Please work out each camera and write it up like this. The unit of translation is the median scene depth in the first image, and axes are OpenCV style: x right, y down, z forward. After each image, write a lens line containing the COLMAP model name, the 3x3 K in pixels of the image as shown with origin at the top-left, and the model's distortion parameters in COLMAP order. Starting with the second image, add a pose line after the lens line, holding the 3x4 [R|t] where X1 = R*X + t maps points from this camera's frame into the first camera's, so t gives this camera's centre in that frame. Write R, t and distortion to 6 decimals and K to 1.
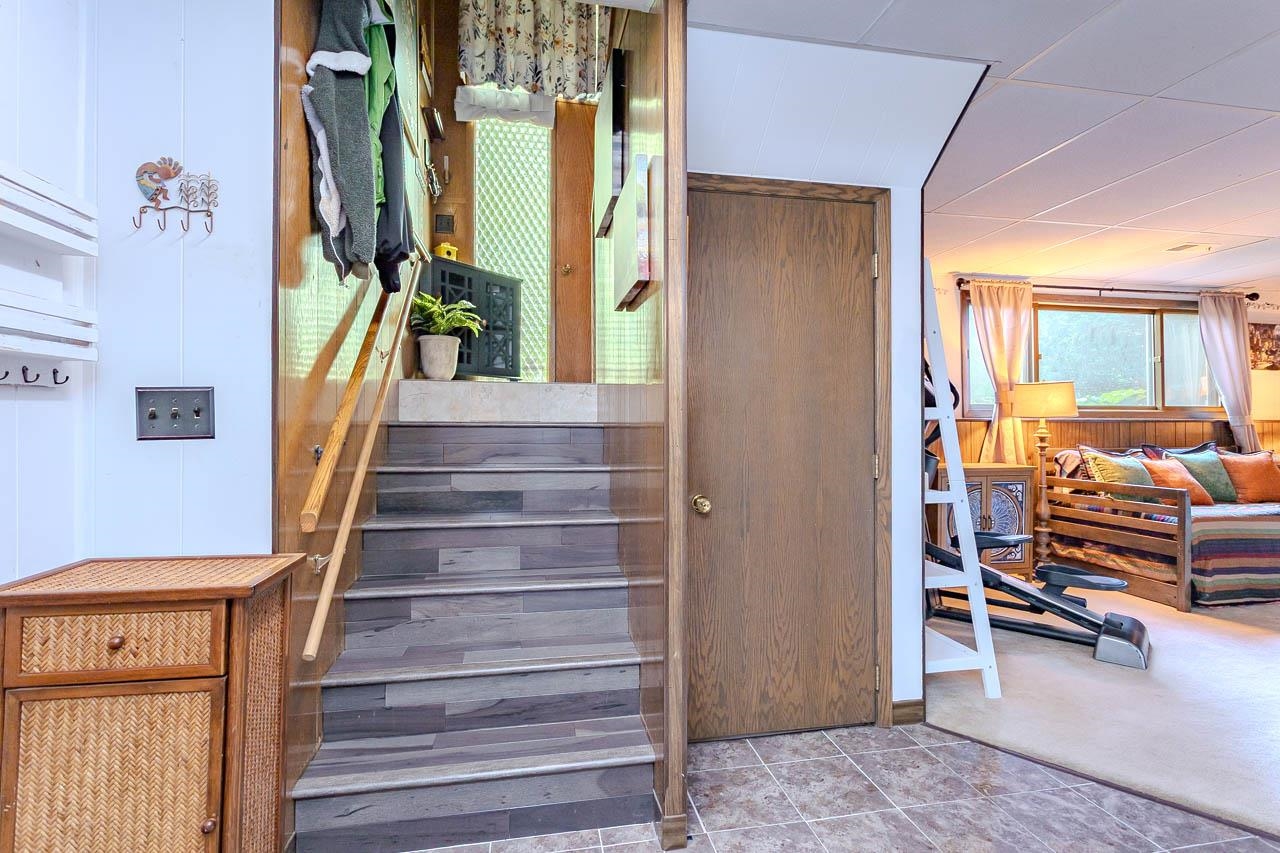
lens RADIAL K [[612.2, 0, 639.1], [0, 612.2, 422.5], [0, 0, 1]] dist [-0.002320, 0.001045]
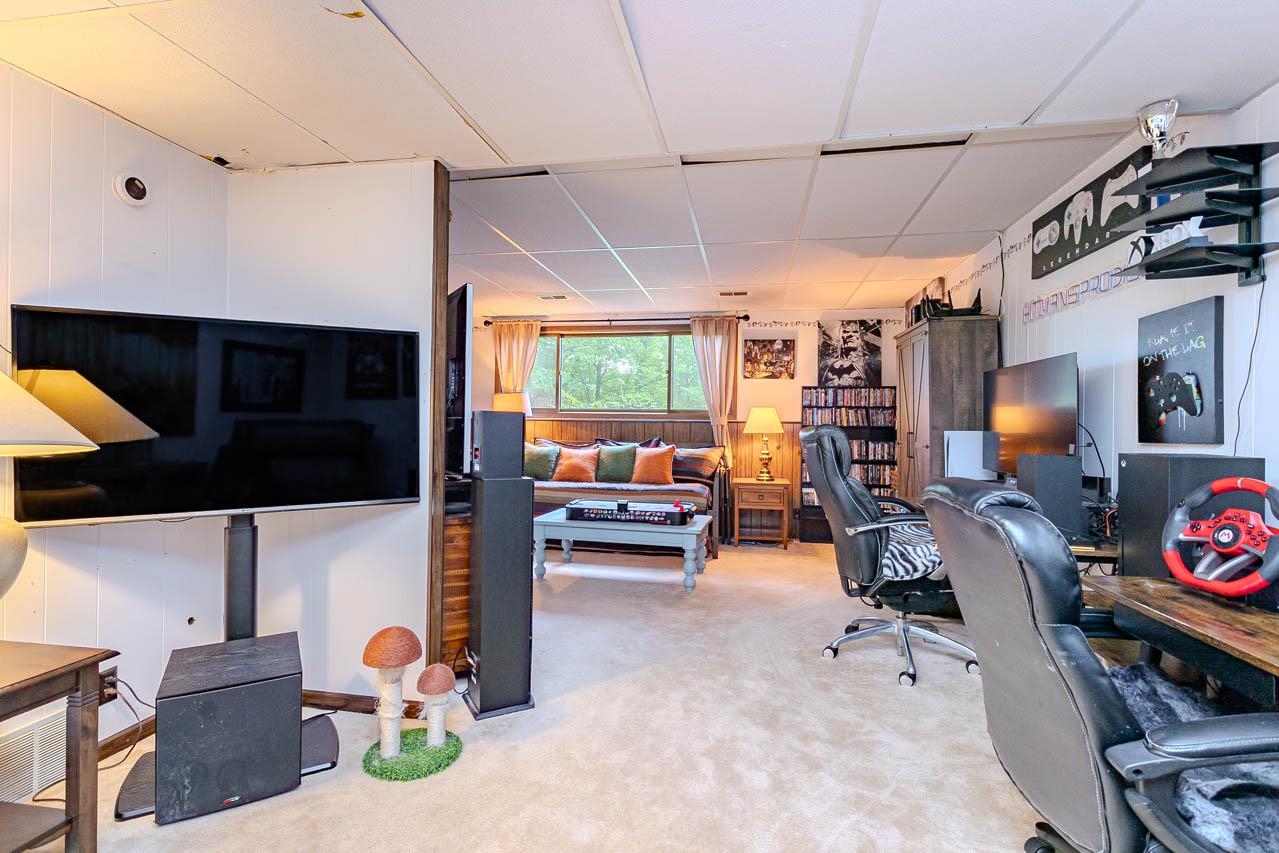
lens RADIAL K [[611.7, 0, 639.2], [0, 611.7, 422.6], [0, 0, 1]] dist [-0.002320, 0.001045]
pose [[0.935289, 0.006780, -0.353820, 1.233603], [-0.008295, 0.999962, -0.002766, 0.003867], [0.353788, 0.005522, 0.935310, -0.189963]]
